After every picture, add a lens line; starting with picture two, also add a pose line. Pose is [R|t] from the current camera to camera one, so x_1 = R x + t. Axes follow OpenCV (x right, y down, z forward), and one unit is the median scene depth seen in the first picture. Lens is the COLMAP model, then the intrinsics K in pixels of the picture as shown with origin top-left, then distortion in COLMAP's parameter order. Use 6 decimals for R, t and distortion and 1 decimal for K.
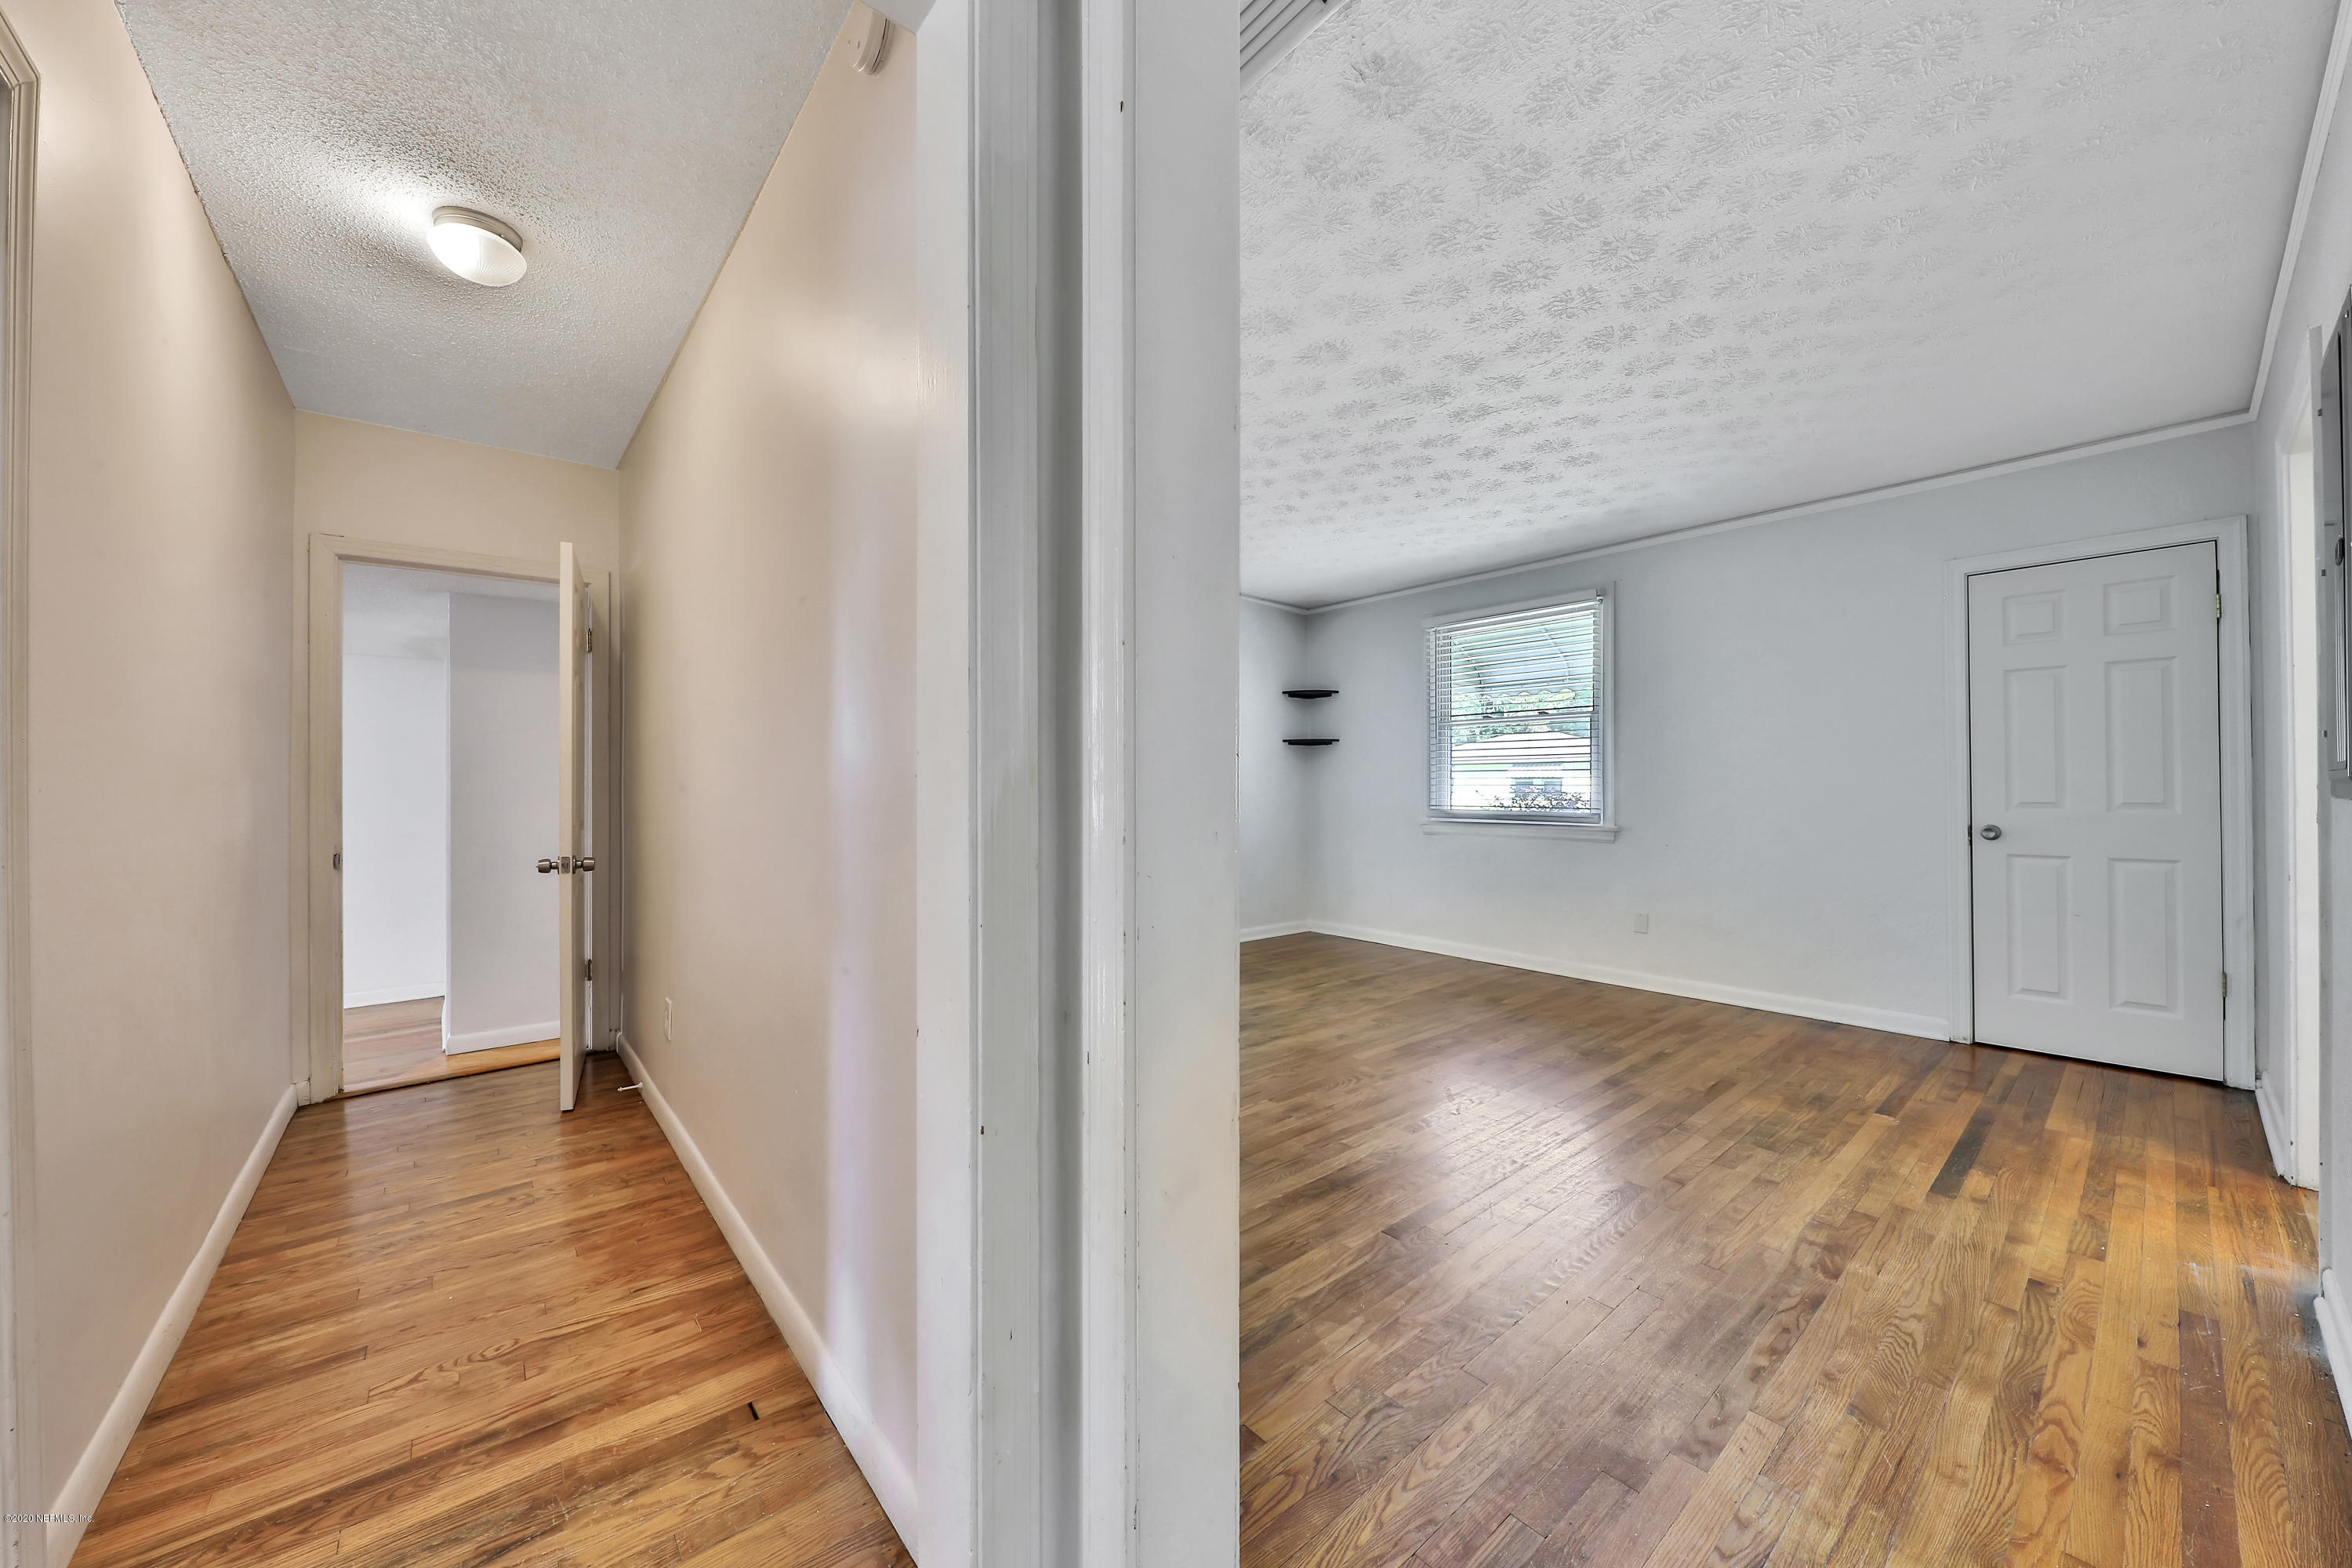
lens RADIAL K [[859.4, 0, 1194.2], [0, 859.4, 786.4], [0, 0, 1]] dist [0.000130, -0.001671]
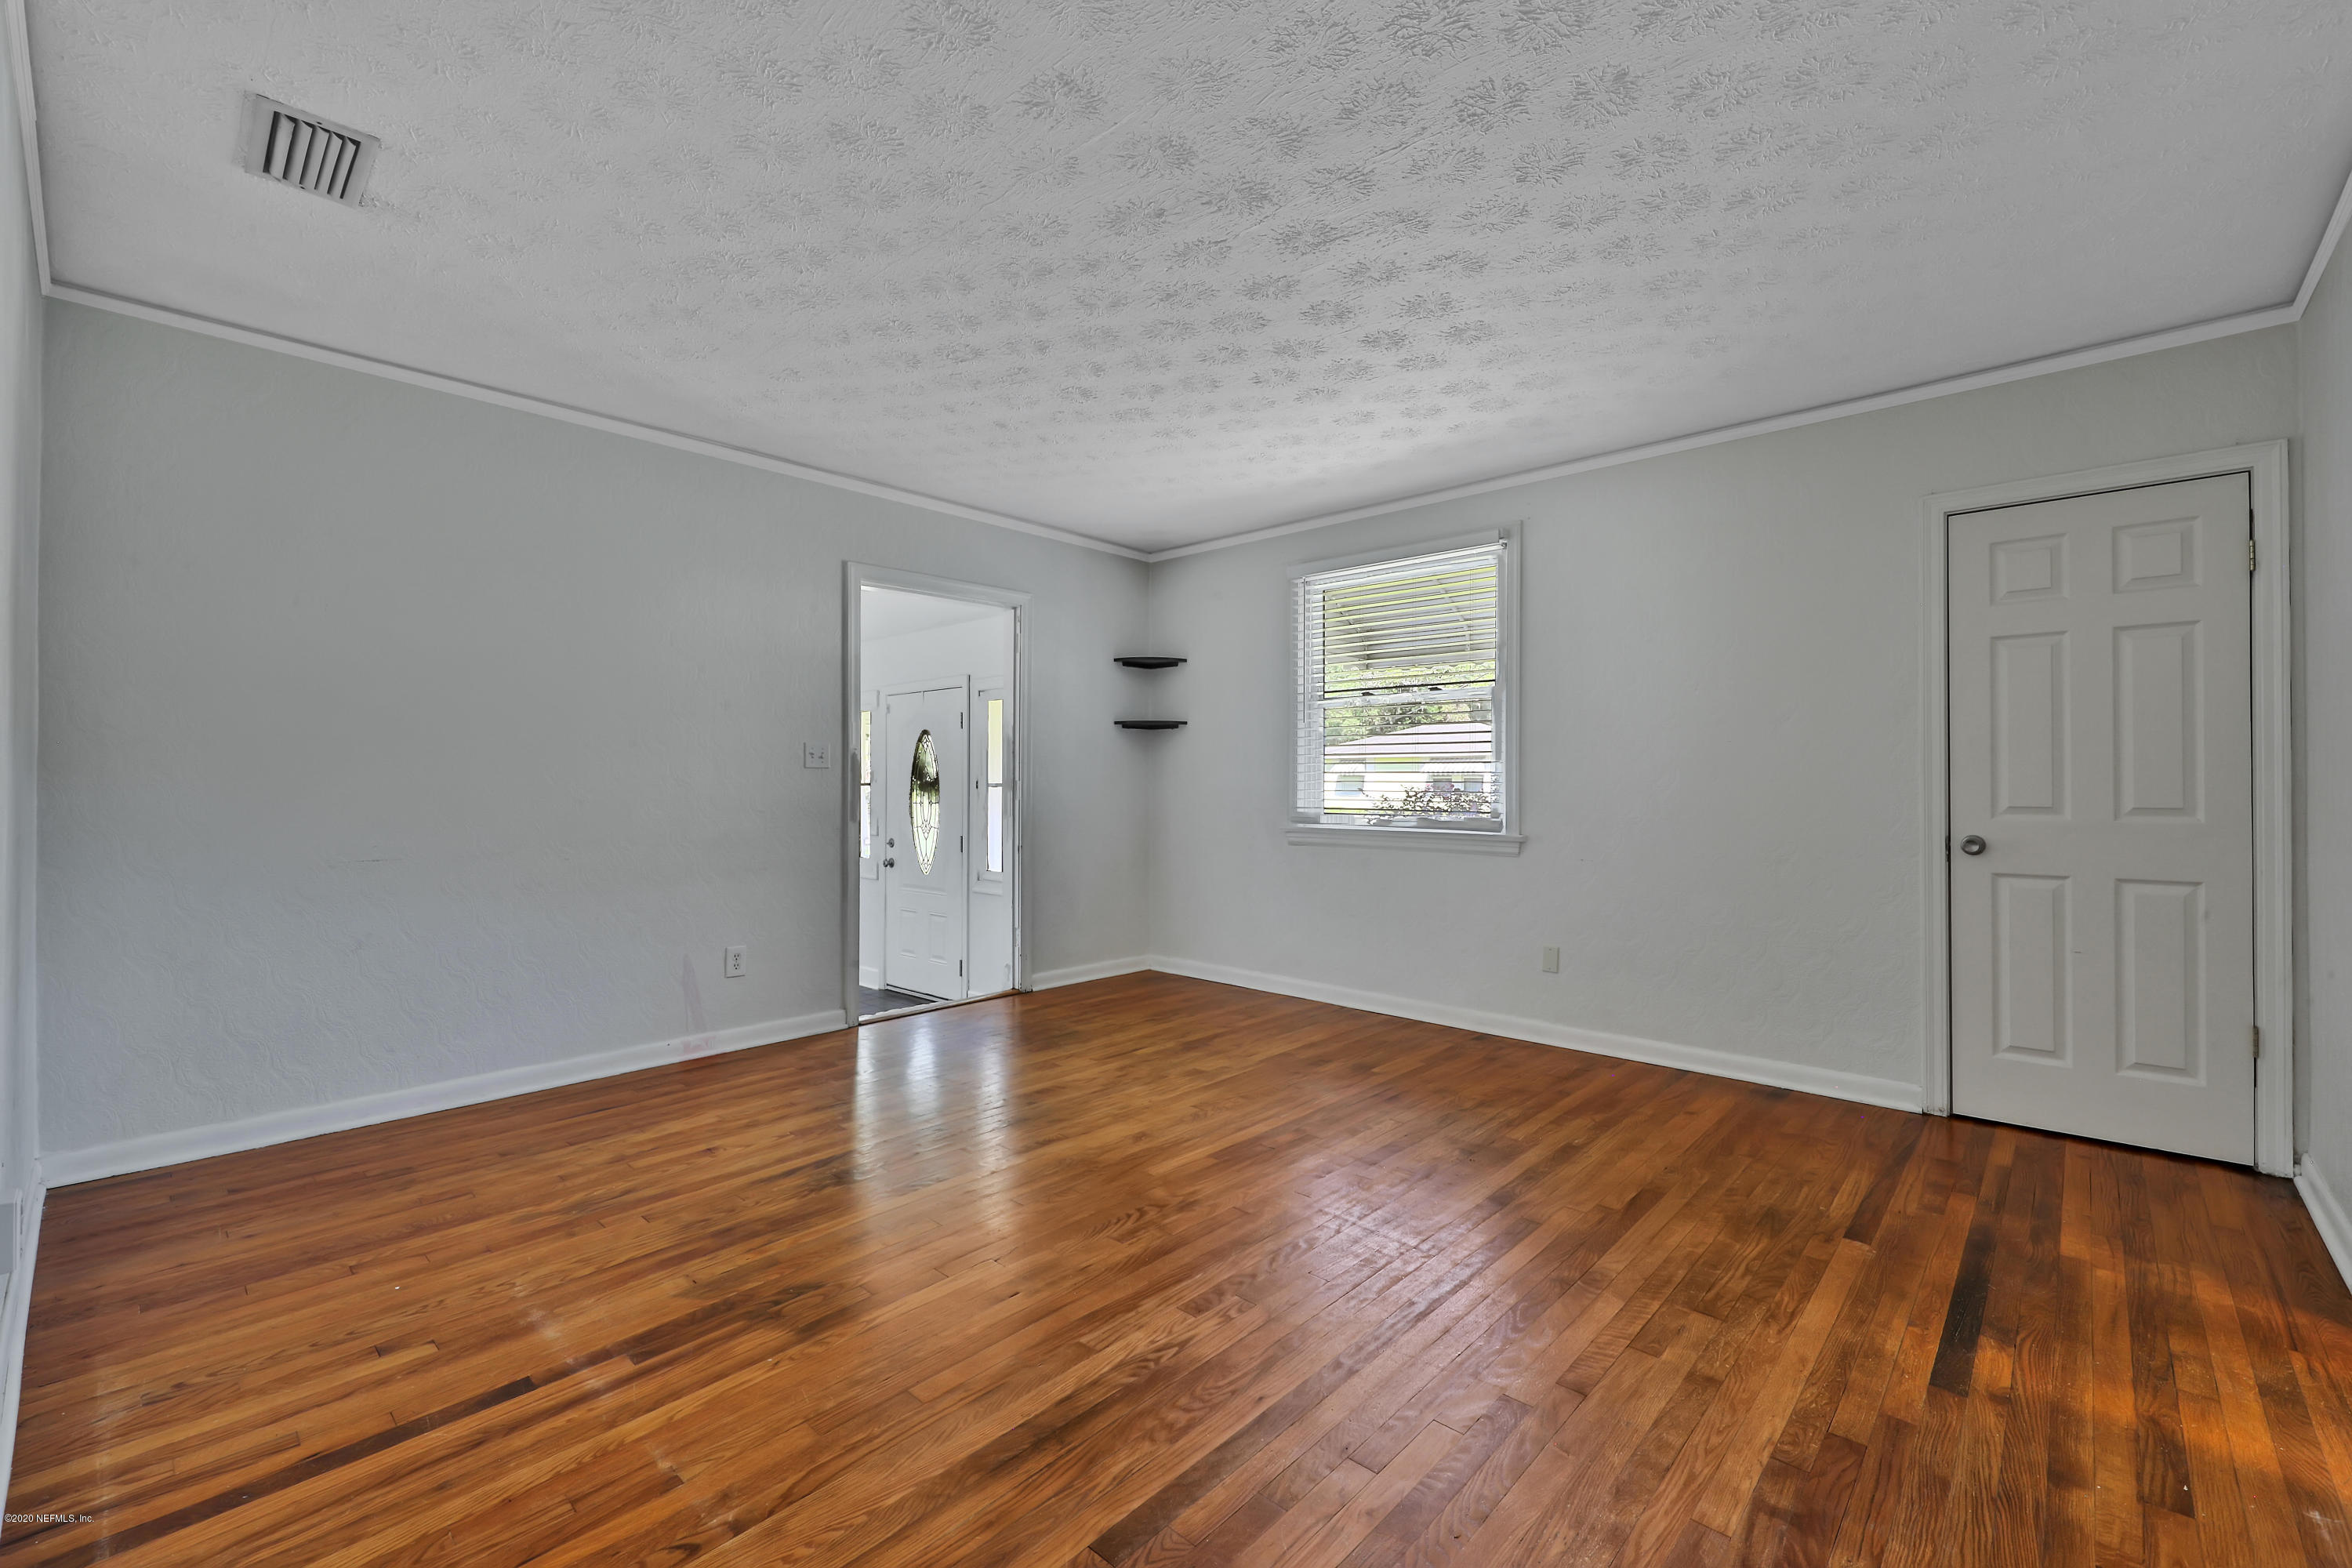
lens RADIAL K [[990.8, 0, 1204.1], [0, 990.8, 785.5], [0, 0, 1]] dist [0.010553, -0.000925]
pose [[0.992217, 0.004350, 0.124446, 0.131418], [-0.004740, 0.999985, 0.002838, 0.000377], [-0.124432, -0.003406, 0.992222, 0.202743]]
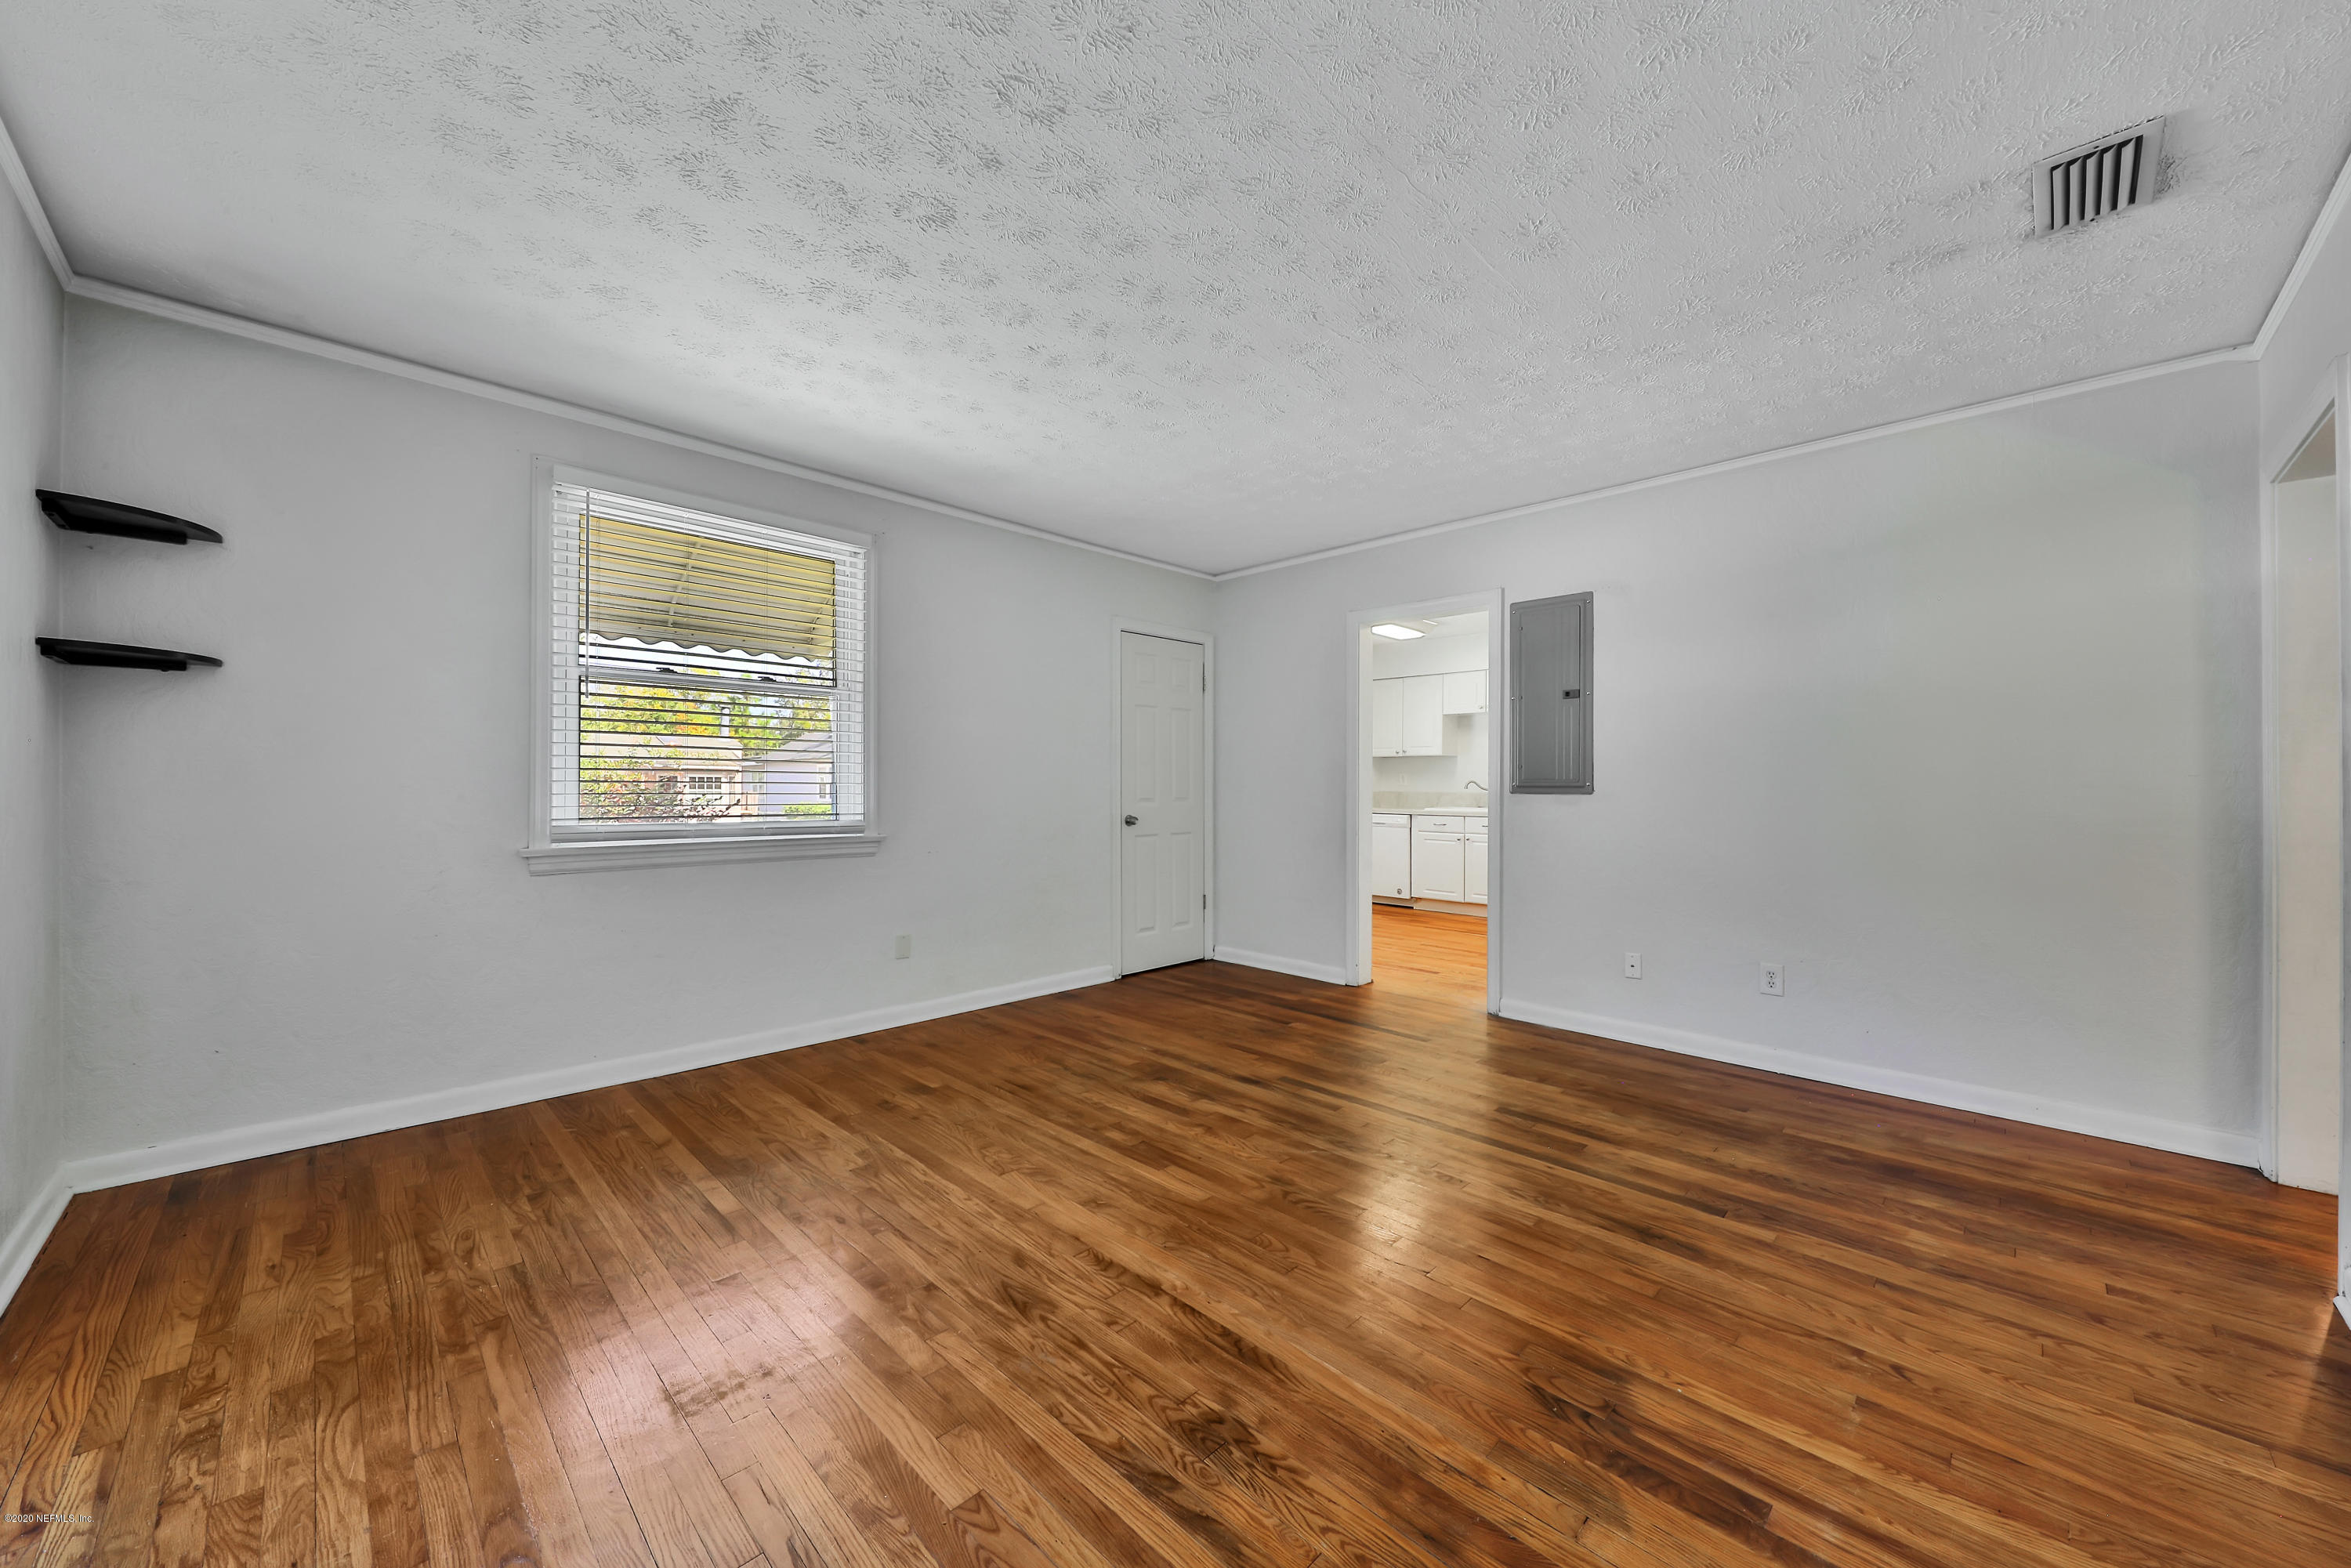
lens RADIAL K [[859.0, 0, 1184.3], [0, 859.0, 788.0], [0, 0, 1]] dist [0.000130, -0.001671]
pose [[-0.086309, -0.001102, 0.996268, -0.476042], [-0.003709, 0.999993, 0.000785, 0.001311], [-0.996262, -0.003627, -0.086312, 1.092267]]
